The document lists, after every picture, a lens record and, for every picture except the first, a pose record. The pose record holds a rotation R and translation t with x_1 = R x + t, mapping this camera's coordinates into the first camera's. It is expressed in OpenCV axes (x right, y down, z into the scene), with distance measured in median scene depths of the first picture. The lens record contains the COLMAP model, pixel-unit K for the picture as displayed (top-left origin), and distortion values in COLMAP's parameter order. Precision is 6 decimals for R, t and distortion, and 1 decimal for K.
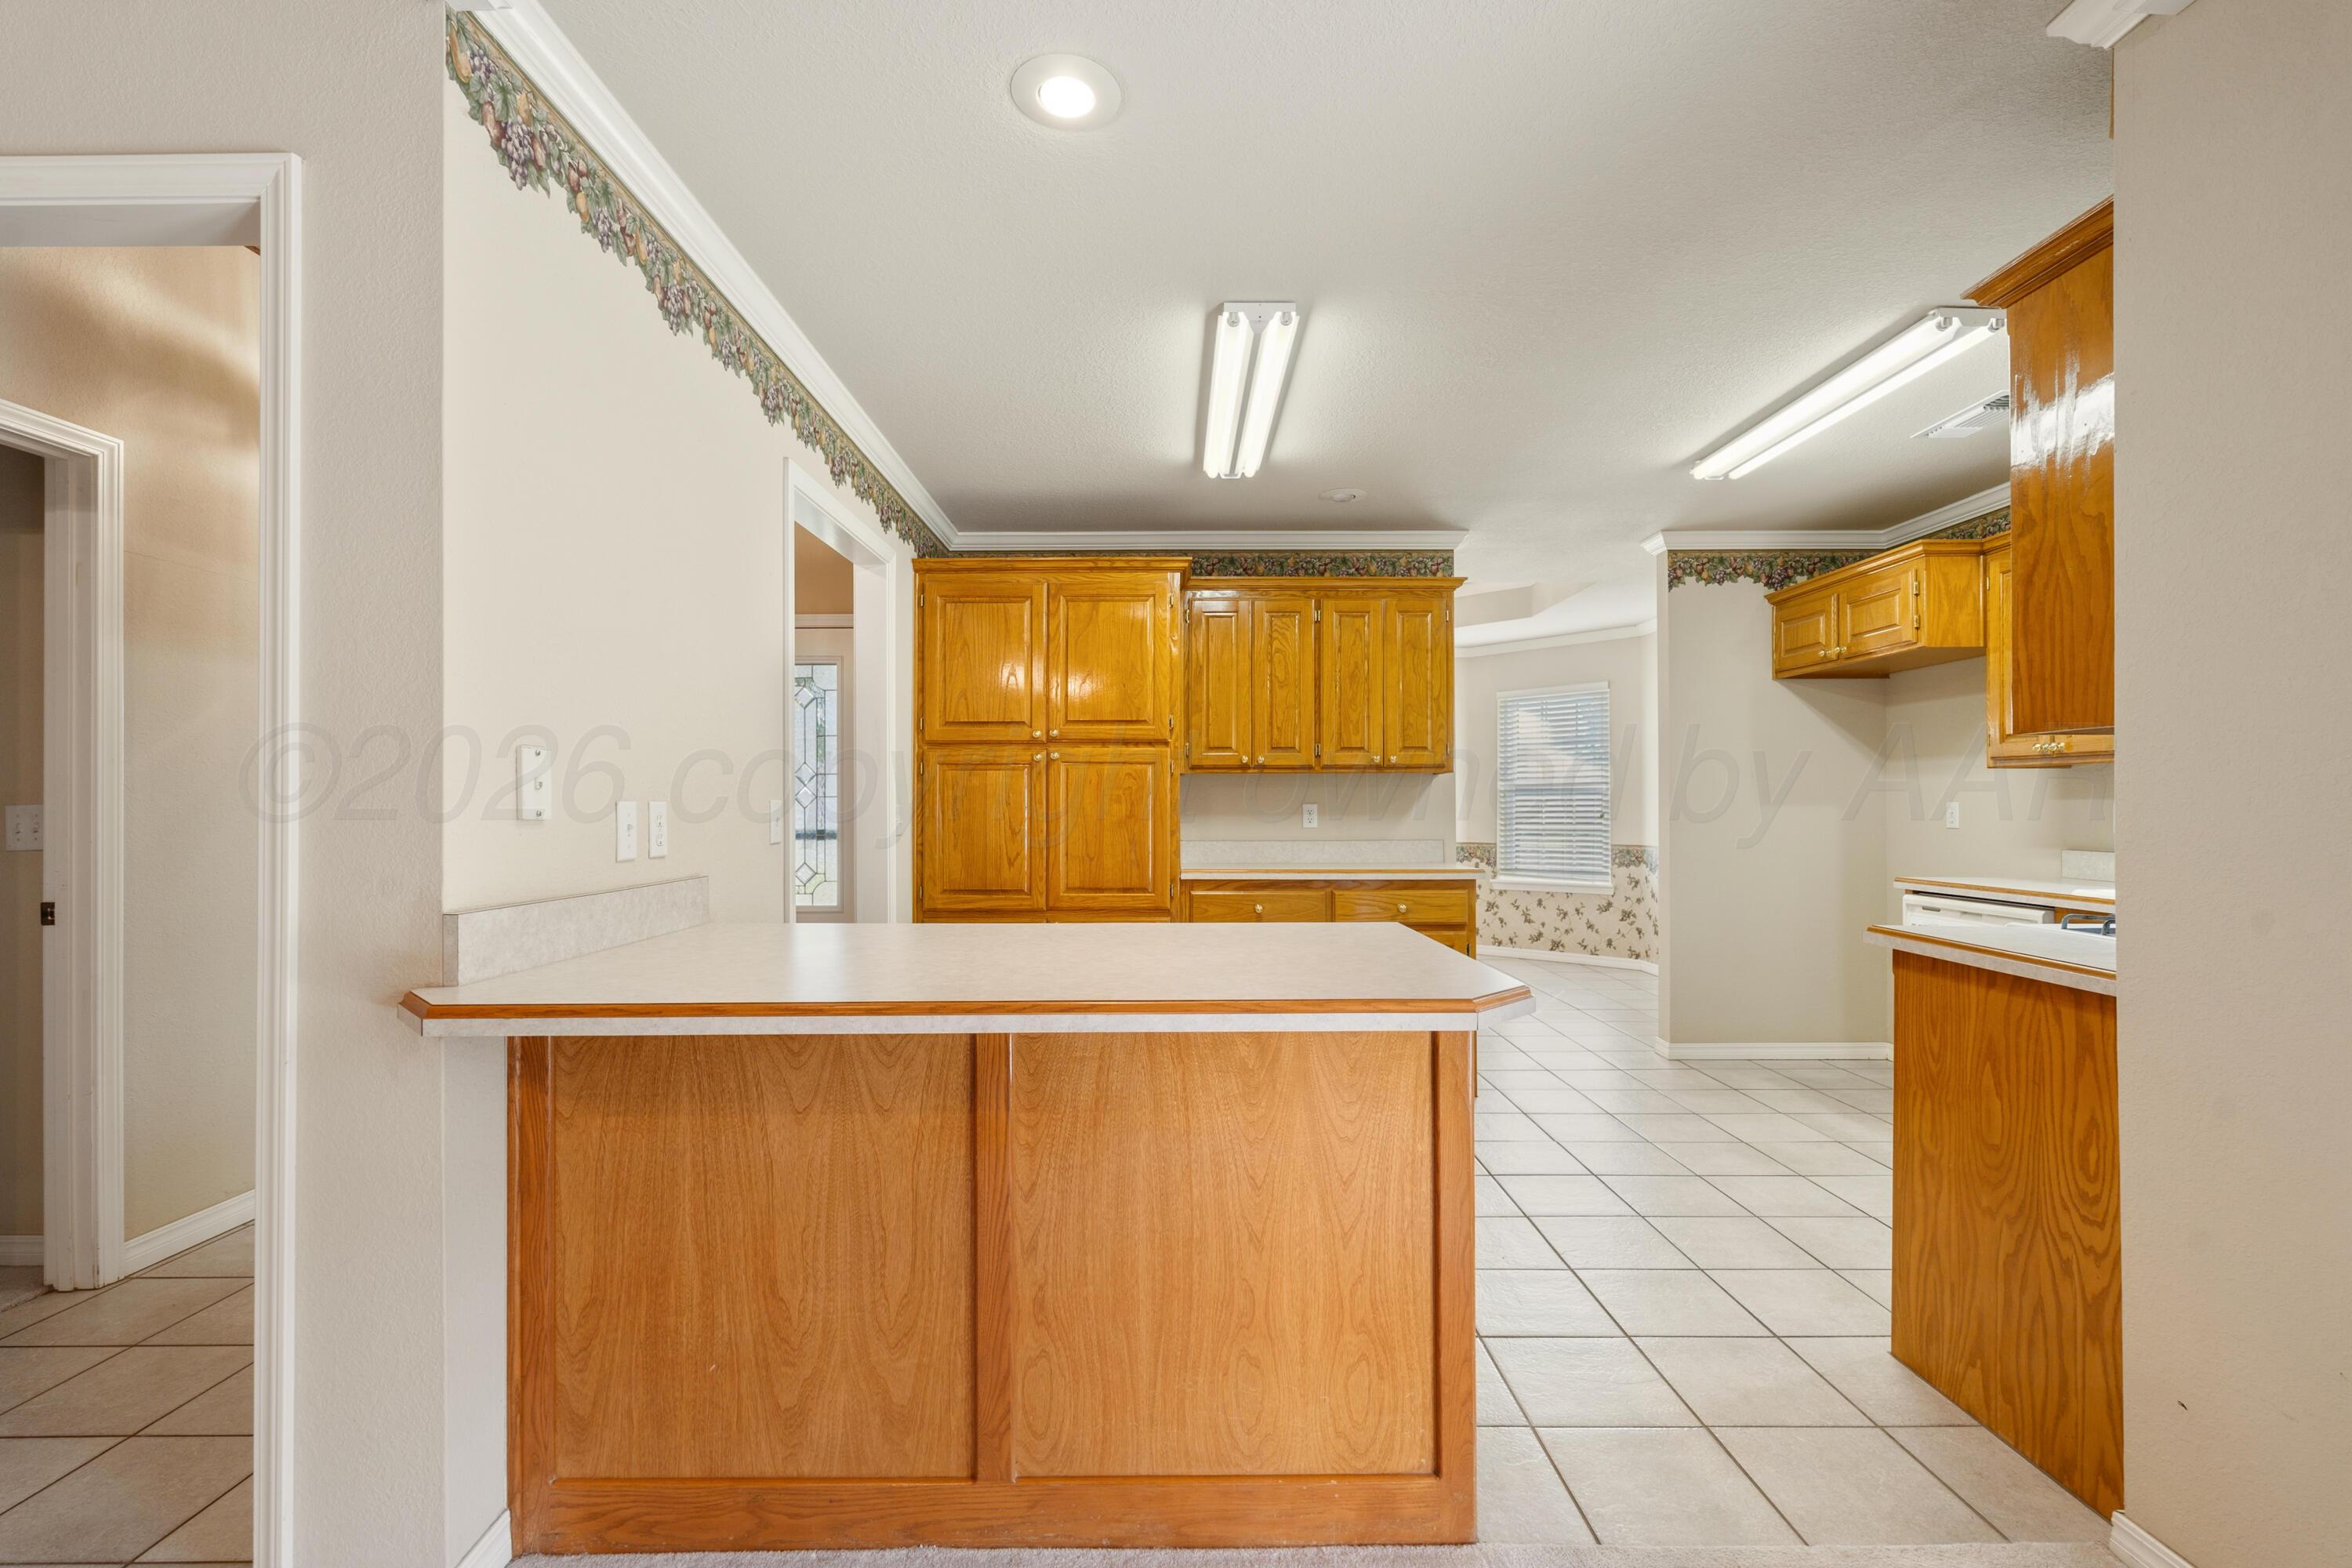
lens RADIAL K [[1054.9, 0, 1176.0], [0, 1054.9, 784.0], [0, 0, 1]] dist [-0.002873, -0.000654]
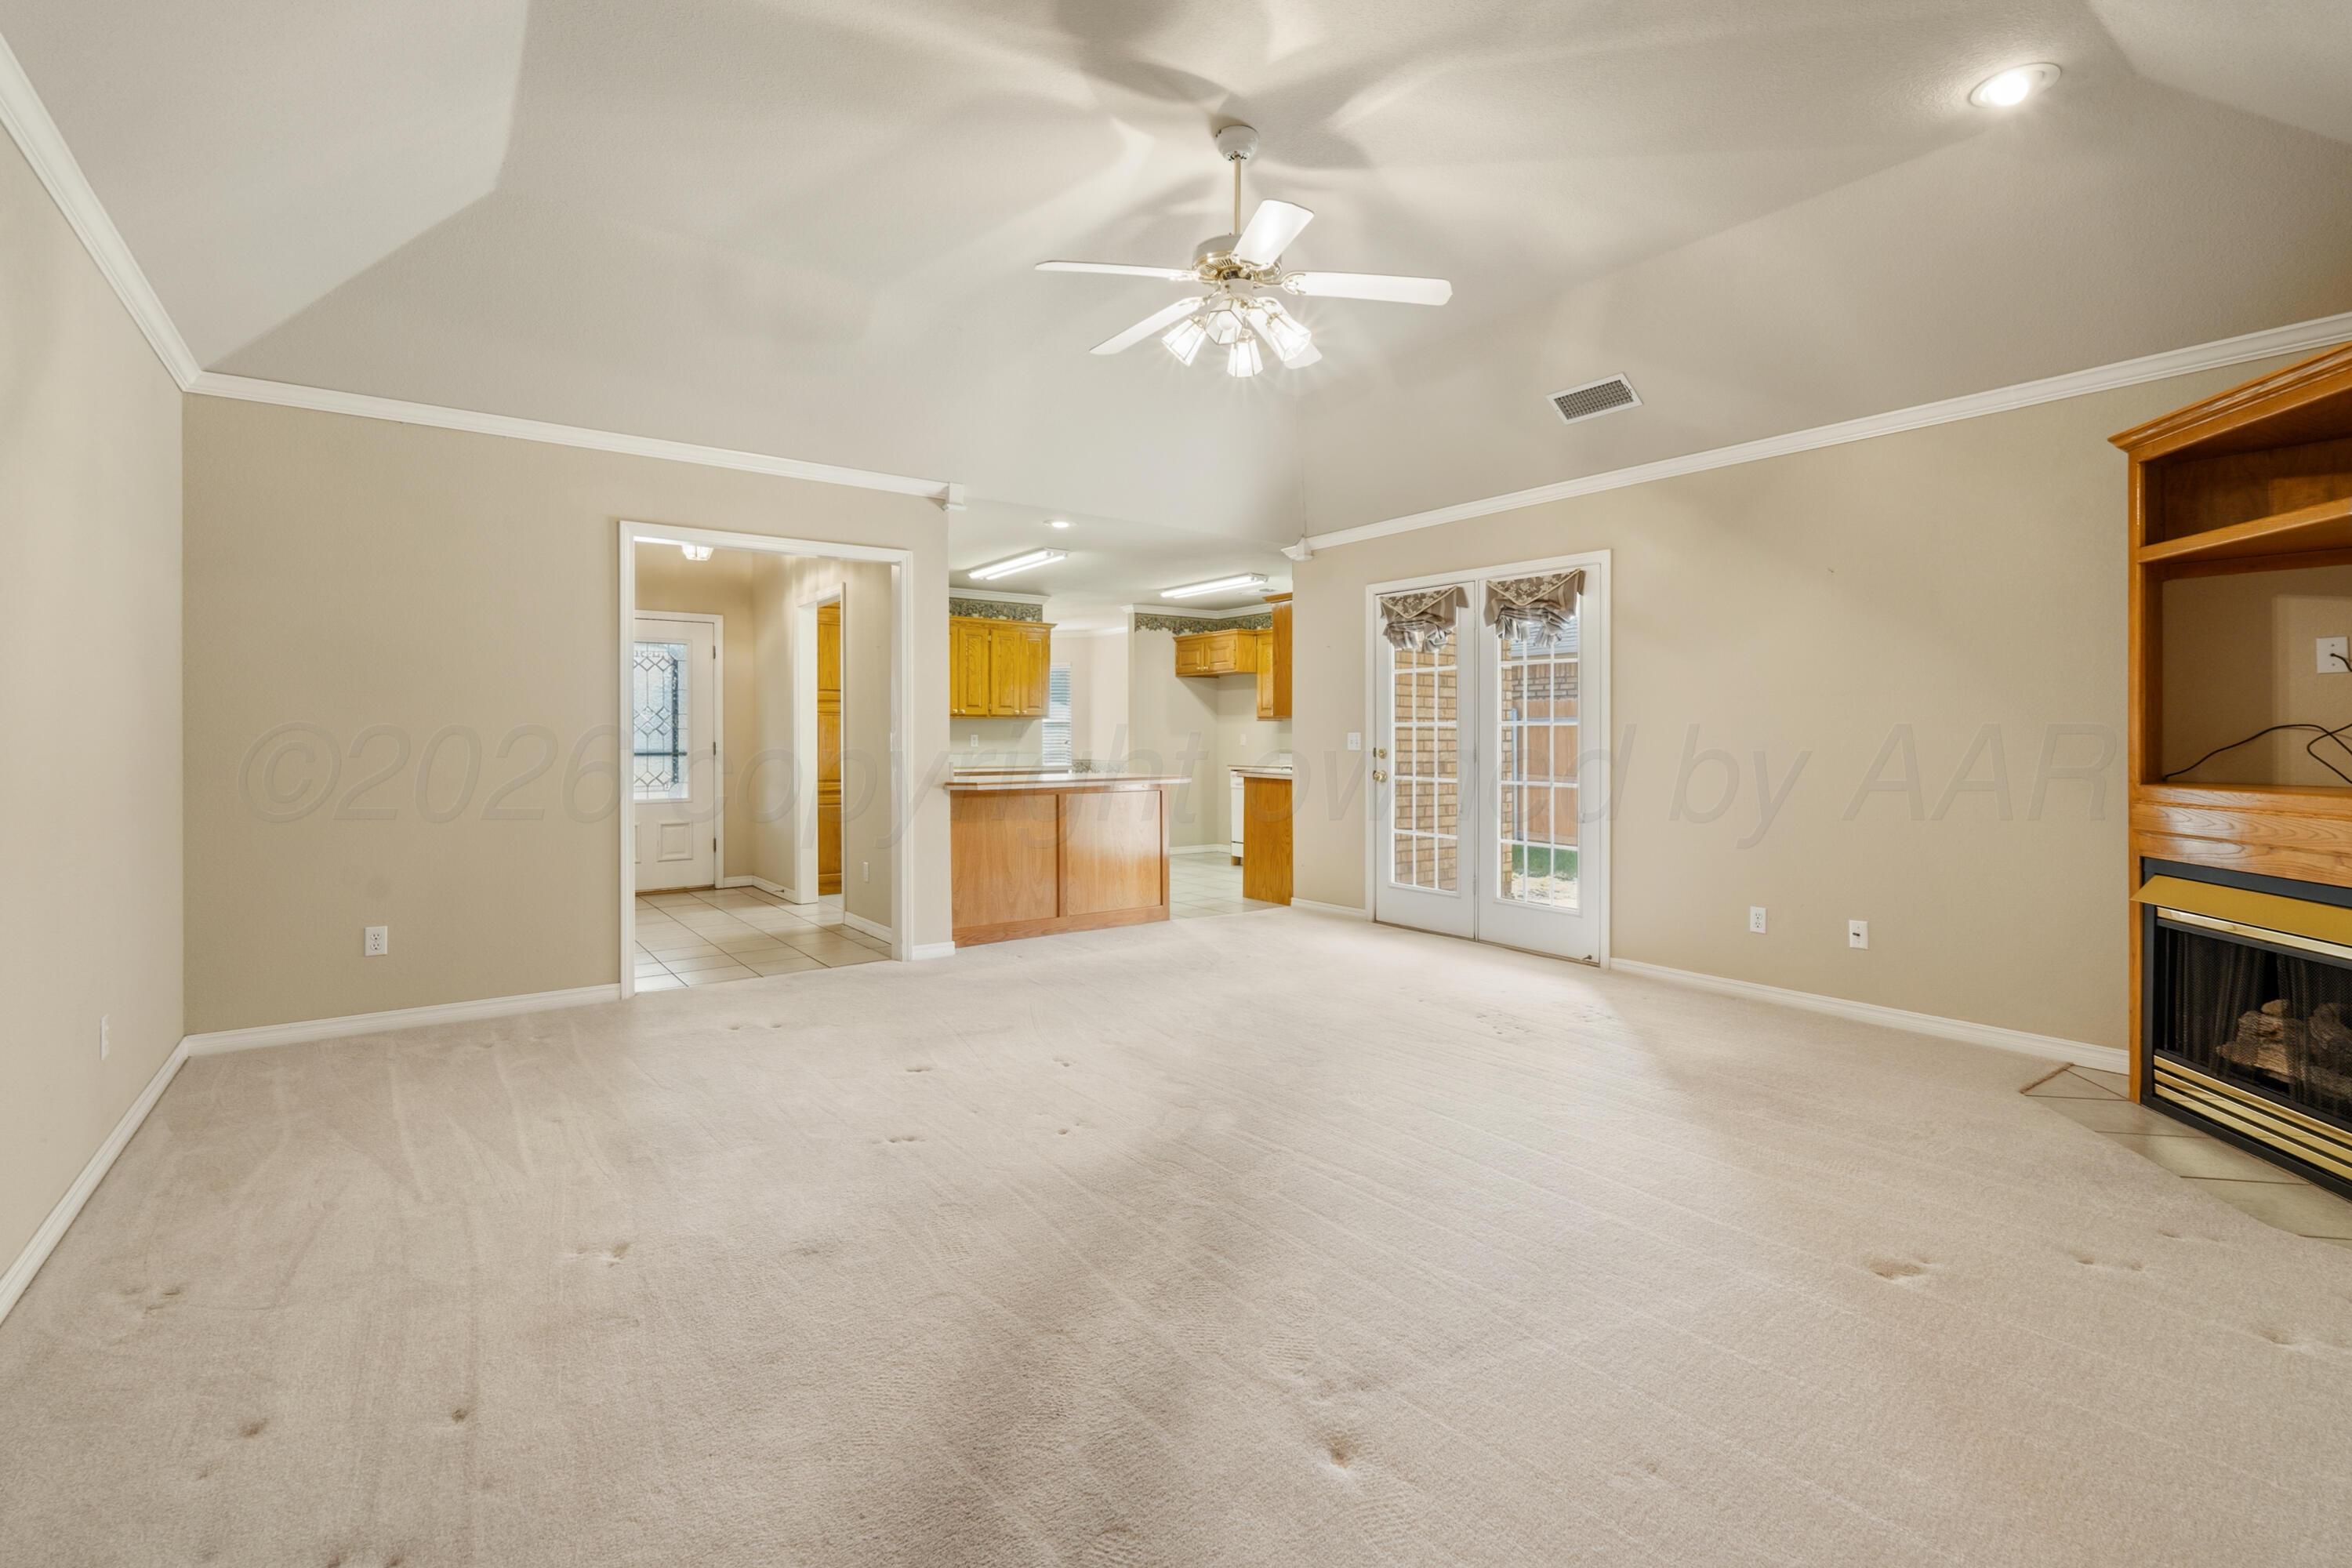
lens RADIAL K [[1055.8, 0, 1173.2], [0, 1055.8, 755.8], [0, 0, 1]] dist [0.001568, 0.000116]
pose [[0.819324, -0.010020, 0.573243, -0.715342], [-0.014322, 0.999178, 0.037936, -0.020621], [-0.573152, -0.039292, 0.818507, -0.814792]]
